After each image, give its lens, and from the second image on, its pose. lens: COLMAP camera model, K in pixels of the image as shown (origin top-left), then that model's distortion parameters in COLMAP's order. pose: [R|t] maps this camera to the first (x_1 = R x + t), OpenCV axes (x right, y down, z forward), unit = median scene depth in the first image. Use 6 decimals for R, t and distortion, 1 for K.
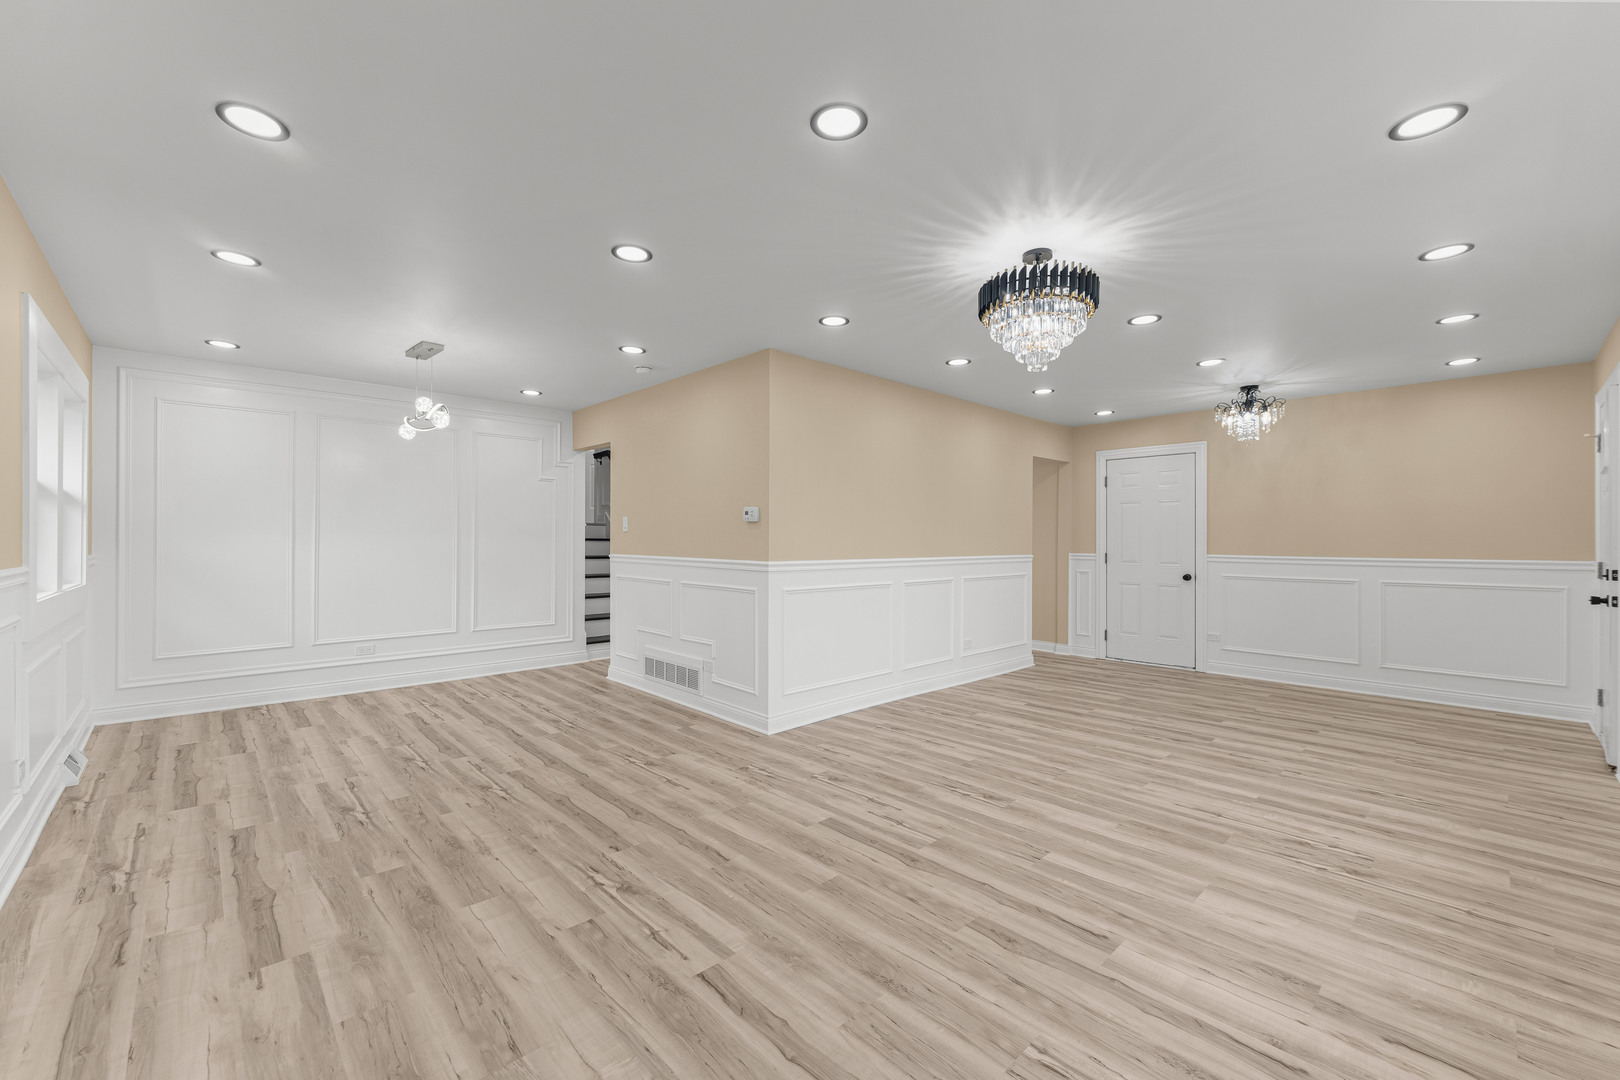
lens RADIAL K [[650.0, 0, 806.5], [0, 650.0, 537.3], [0, 0, 1]] dist [-0.000713, -0.000478]
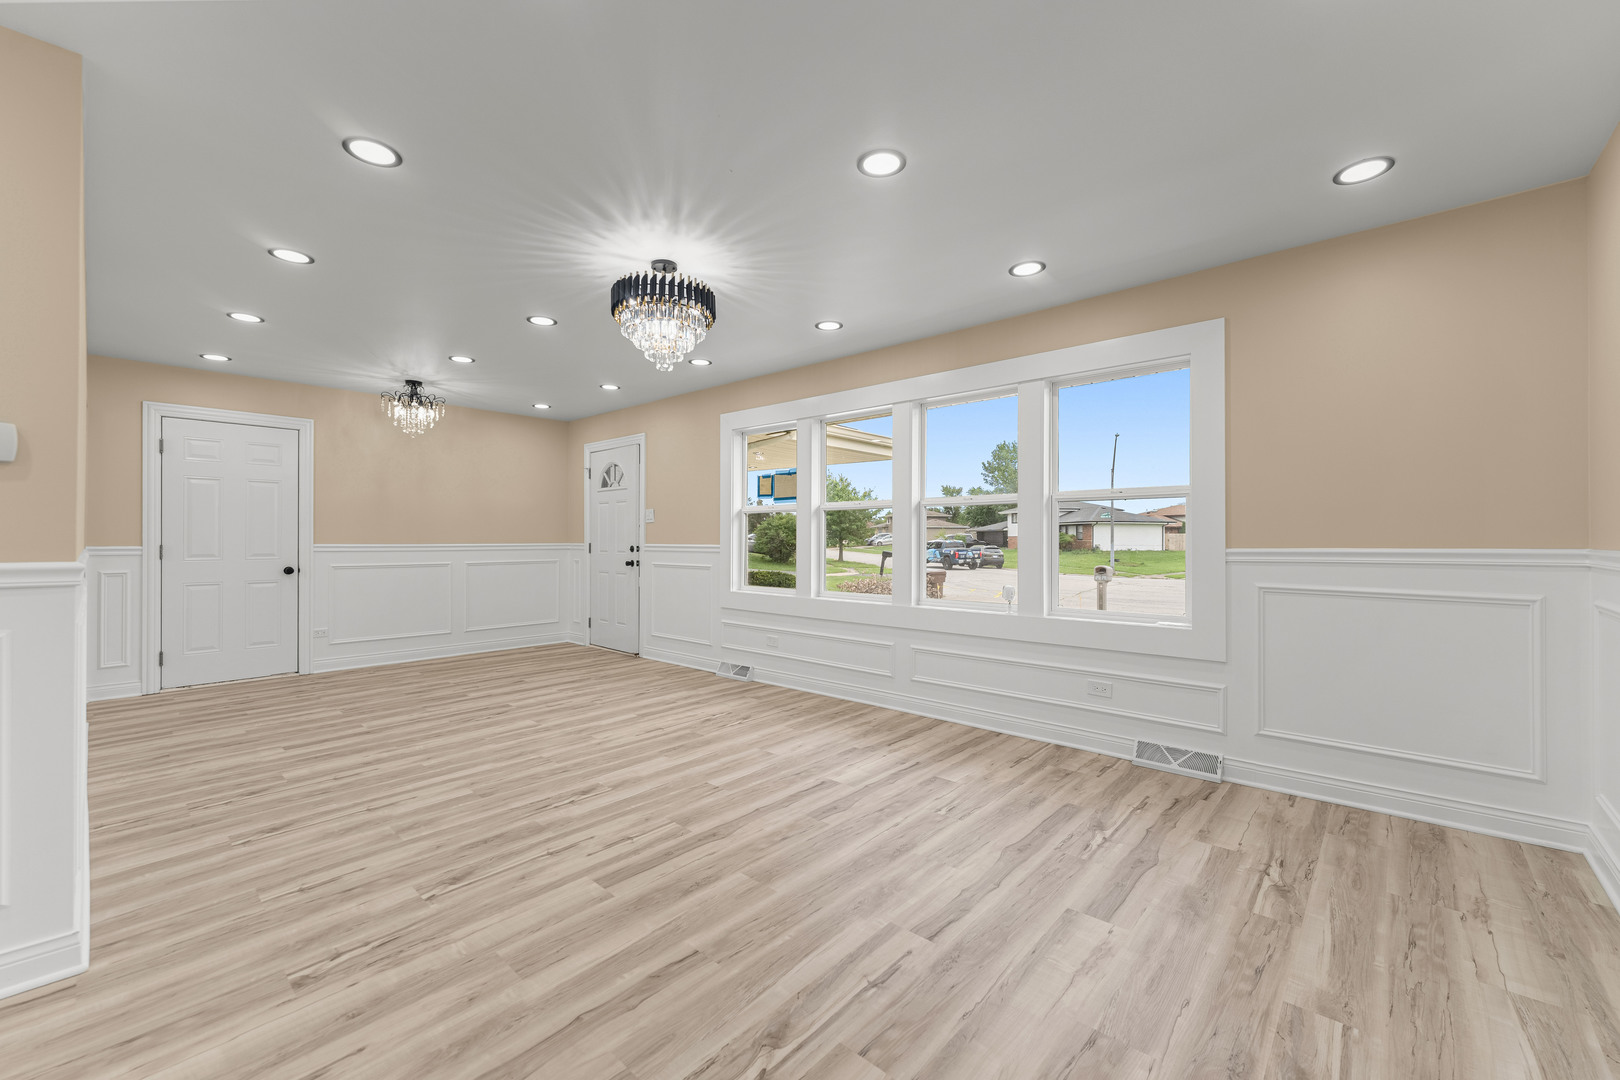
lens RADIAL K [[650.0, 0, 806.5], [0, 650.0, 537.3], [0, 0, 1]] dist [-0.000713, -0.000478]
pose [[-0.076694, -0.001671, 0.997053, -0.734613], [-0.005084, 0.999986, 0.001285, 0.026331], [-0.997042, -0.004971, -0.076701, 0.803039]]
